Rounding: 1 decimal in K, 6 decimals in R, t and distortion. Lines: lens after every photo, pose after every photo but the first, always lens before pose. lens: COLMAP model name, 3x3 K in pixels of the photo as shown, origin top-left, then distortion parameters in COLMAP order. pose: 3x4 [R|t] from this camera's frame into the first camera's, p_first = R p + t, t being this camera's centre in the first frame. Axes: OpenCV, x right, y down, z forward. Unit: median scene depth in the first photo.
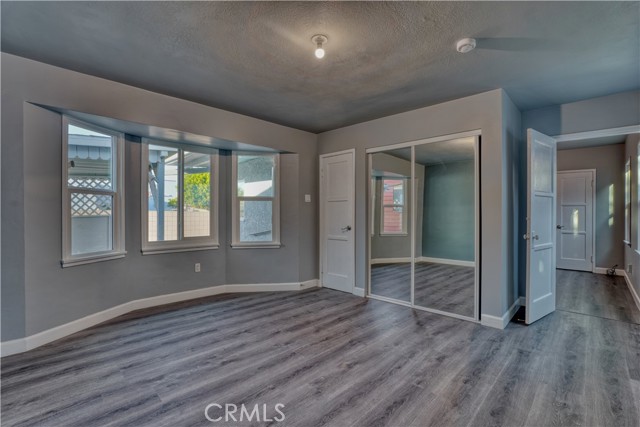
lens RADIAL K [[293.7, 0, 316.9], [0, 293.7, 213.4], [0, 0, 1]] dist [-0.060236, 0.012332]
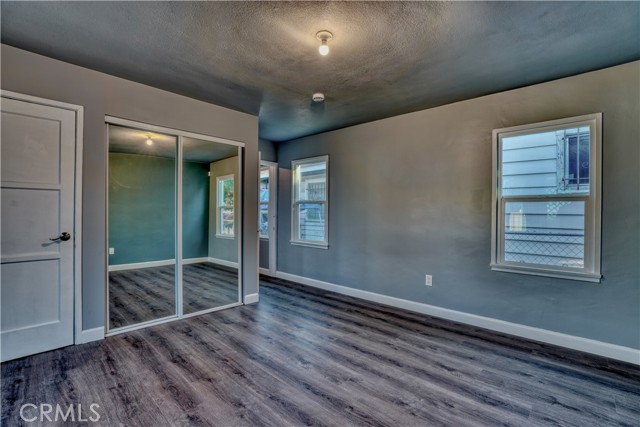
lens RADIAL K [[293.7, 0, 324.8], [0, 293.7, 212.1], [0, 0, 1]] dist [-0.060236, 0.012332]
pose [[-0.036440, -0.002107, 0.999334, -0.723135], [-0.008386, 0.999963, 0.001802, -0.007688], [-0.999301, -0.008315, -0.036457, 0.770006]]
